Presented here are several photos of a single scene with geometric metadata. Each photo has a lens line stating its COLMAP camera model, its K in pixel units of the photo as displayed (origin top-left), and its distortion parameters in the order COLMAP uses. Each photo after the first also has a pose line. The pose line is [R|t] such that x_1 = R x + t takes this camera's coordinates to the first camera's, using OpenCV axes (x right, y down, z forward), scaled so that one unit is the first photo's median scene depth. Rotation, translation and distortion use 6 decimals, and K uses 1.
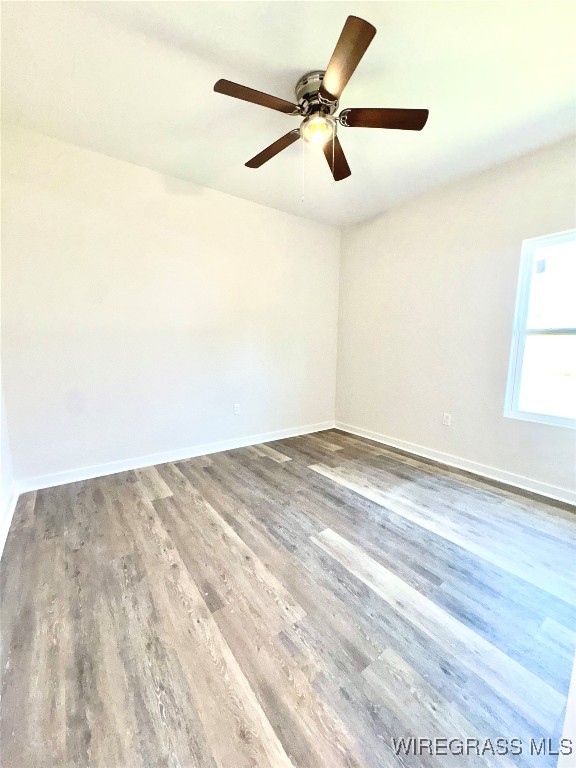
lens RADIAL K [[305.8, 0, 289.1], [0, 305.8, 383.8], [0, 0, 1]] dist [-0.000059, 0.000064]
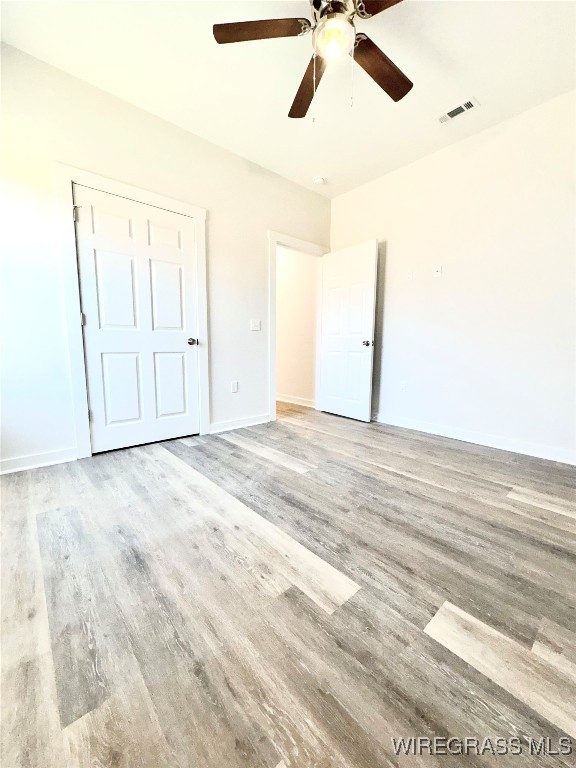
lens RADIAL K [[305.8, 0, 289.1], [0, 305.8, 383.8], [0, 0, 1]] dist [-0.000059, 0.000064]
pose [[-0.995195, -0.009733, -0.097432, 0.238636], [-0.034502, 0.966084, 0.255912, -0.082864], [0.091637, 0.258043, -0.961778, 1.659132]]
